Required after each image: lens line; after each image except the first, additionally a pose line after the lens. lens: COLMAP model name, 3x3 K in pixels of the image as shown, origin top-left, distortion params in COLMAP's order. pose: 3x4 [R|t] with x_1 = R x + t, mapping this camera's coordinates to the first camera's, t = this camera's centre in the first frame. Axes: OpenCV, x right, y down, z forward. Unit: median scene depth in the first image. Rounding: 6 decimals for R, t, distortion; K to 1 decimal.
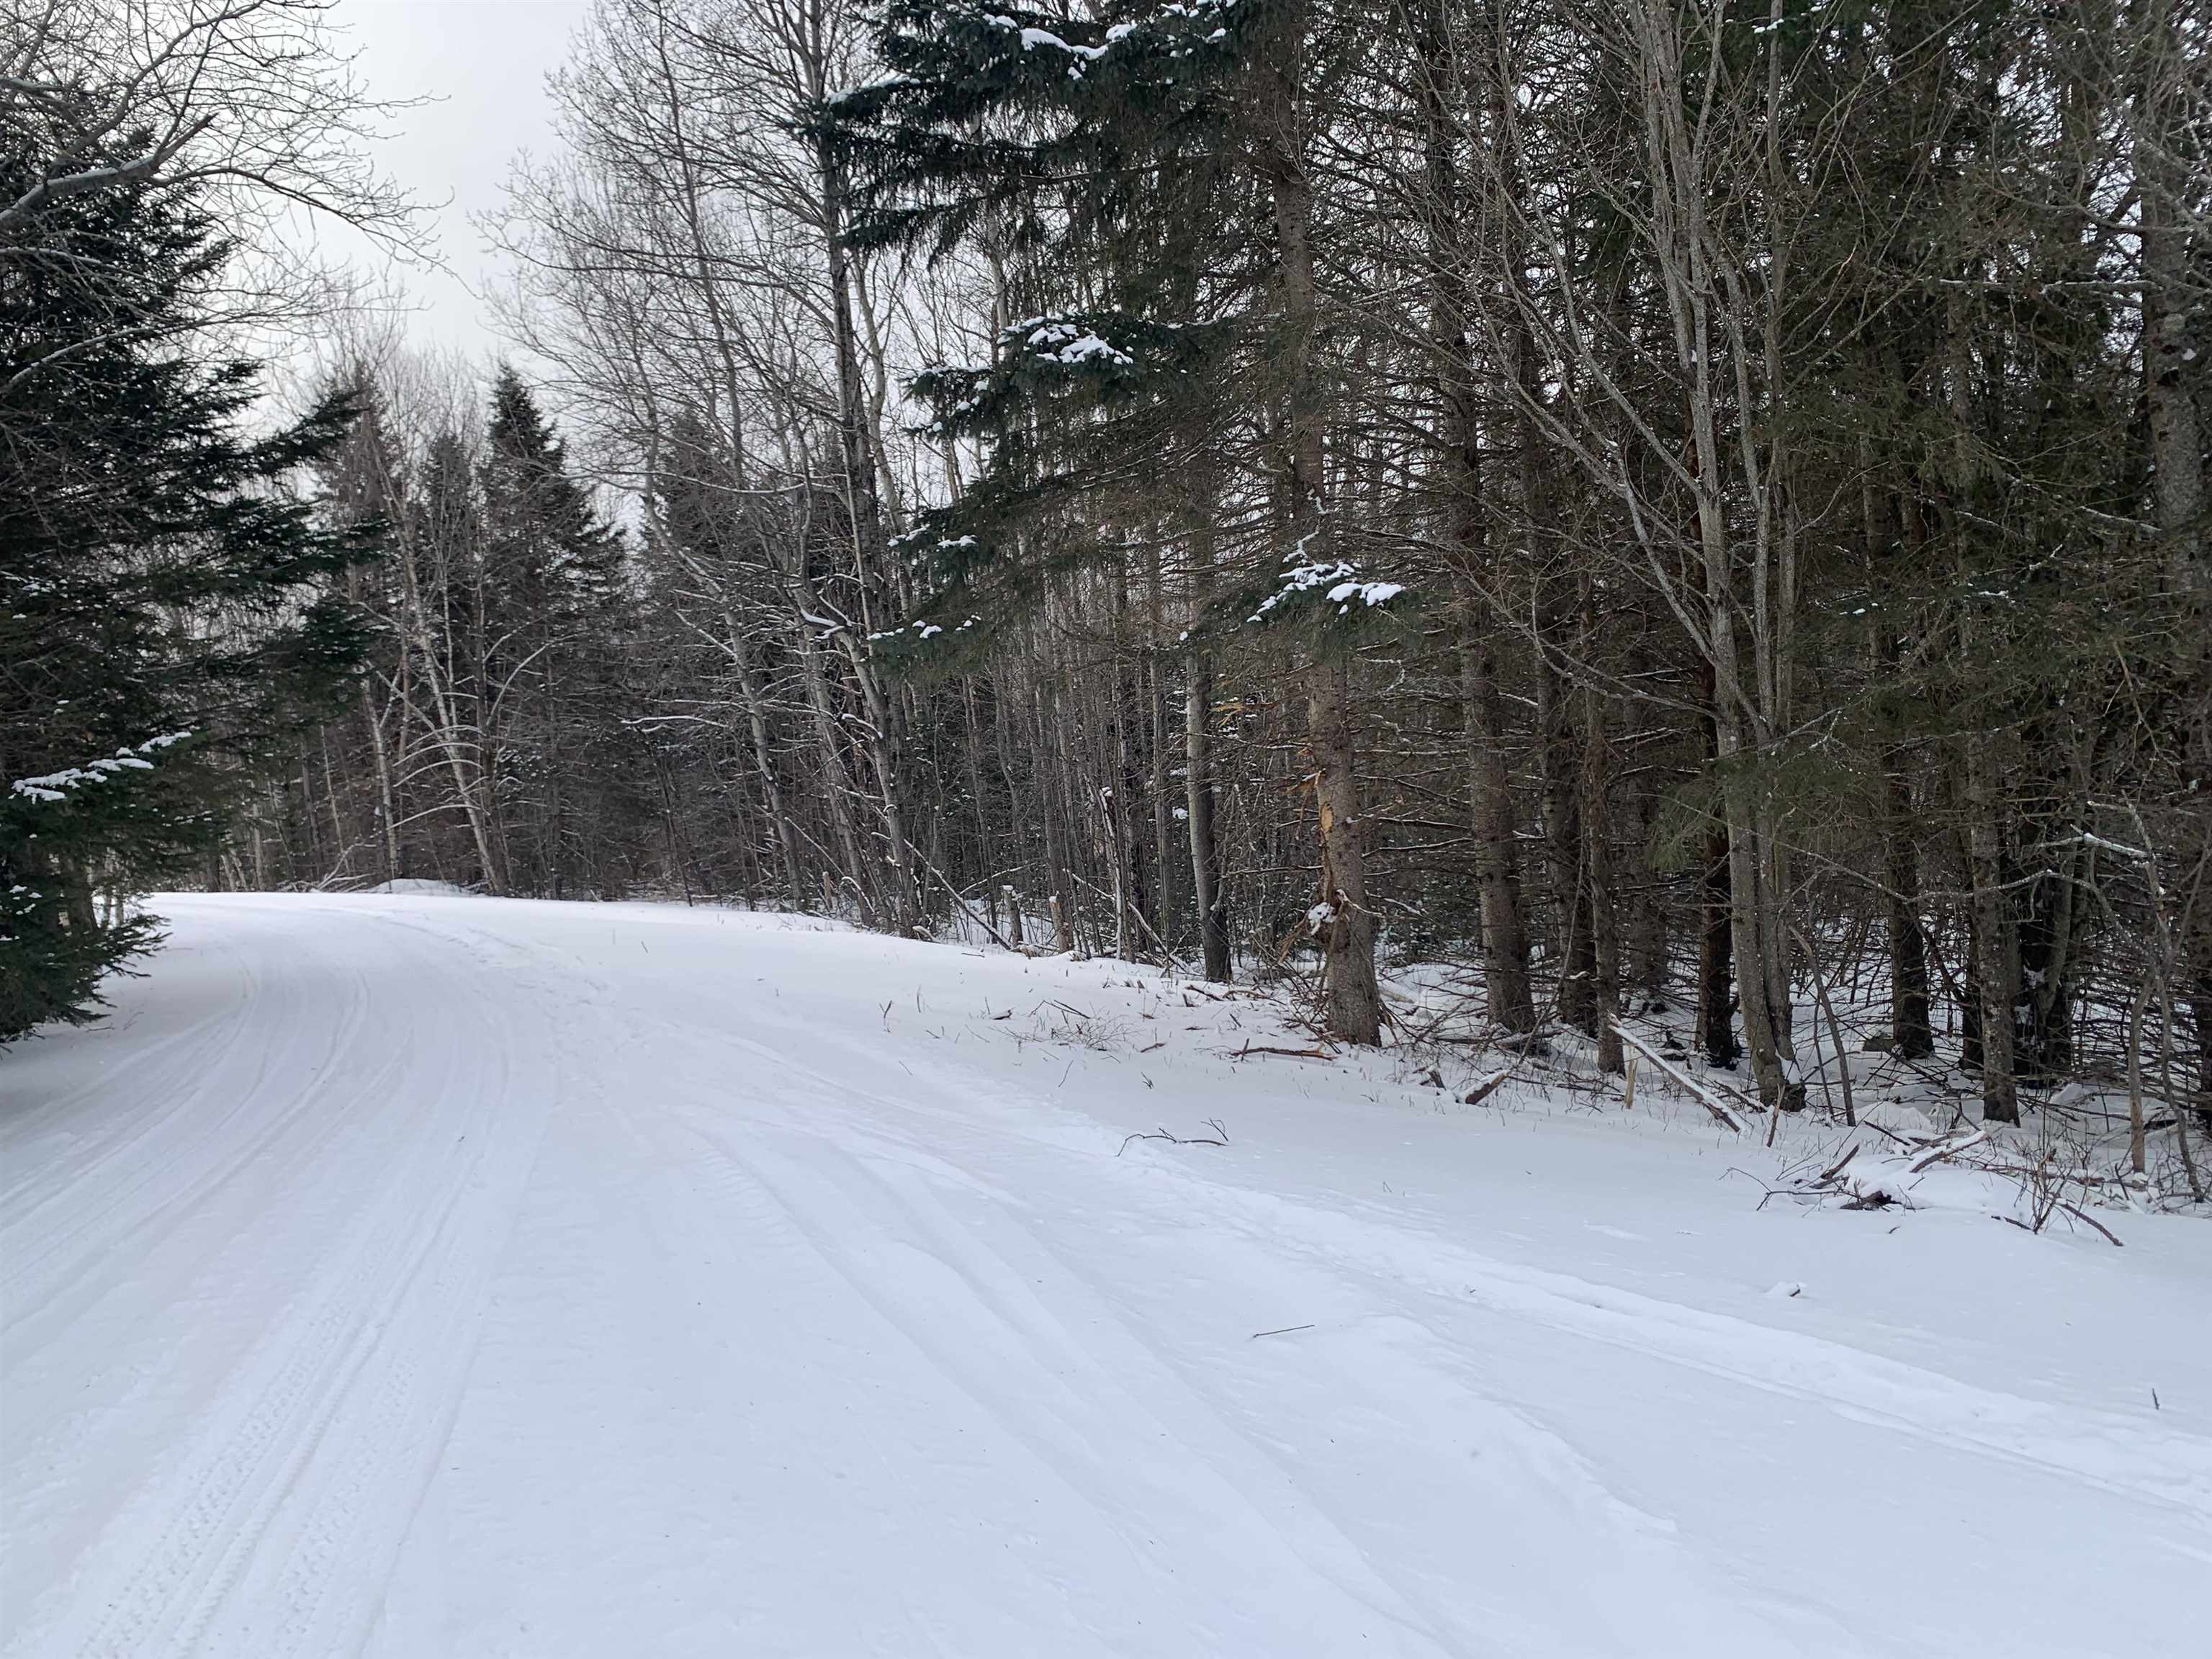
lens RADIAL K [[1701.2, 0, 1106.0], [0, 1701.2, 829.5], [0, 0, 1]] dist [0.126560, -0.248940]
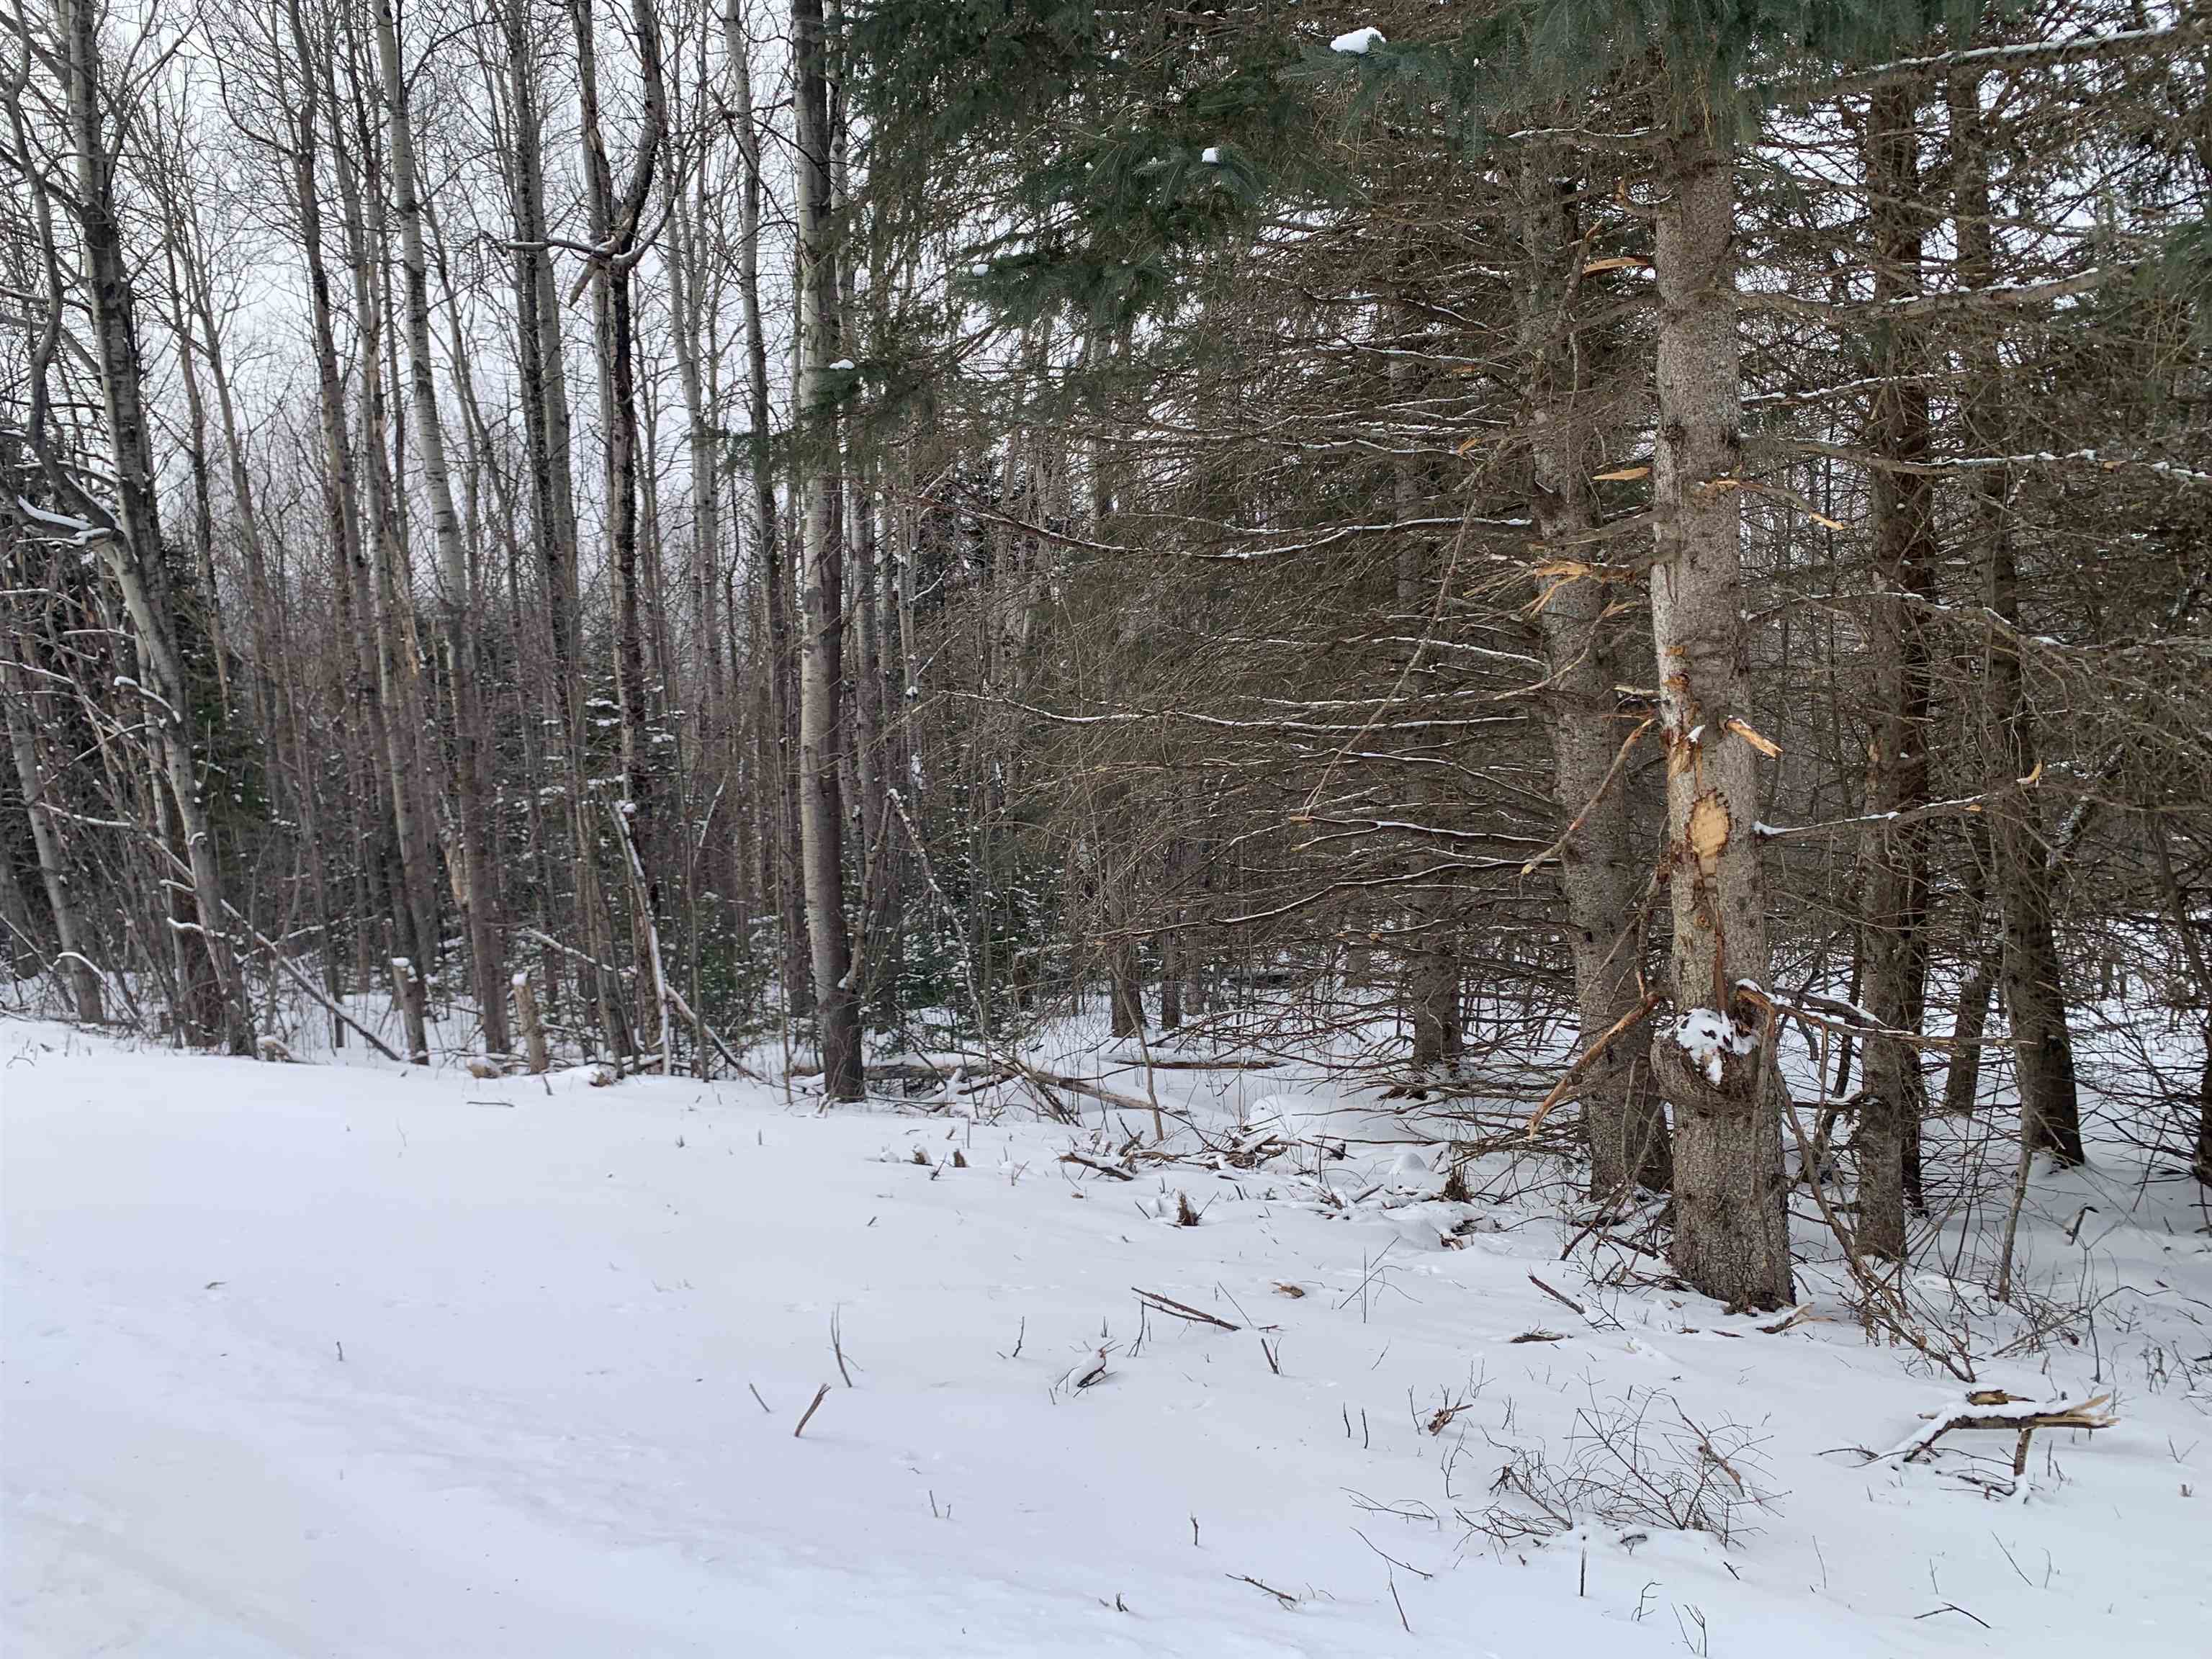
lens RADIAL K [[1701.2, 0, 1106.0], [0, 1701.2, 829.5], [0, 0, 1]] dist [0.126560, -0.248940]
pose [[0.896906, -0.017534, 0.441874, -0.114771], [0.024500, 0.999649, -0.010062, -0.002440], [-0.441542, 0.019850, 0.897021, 0.342914]]
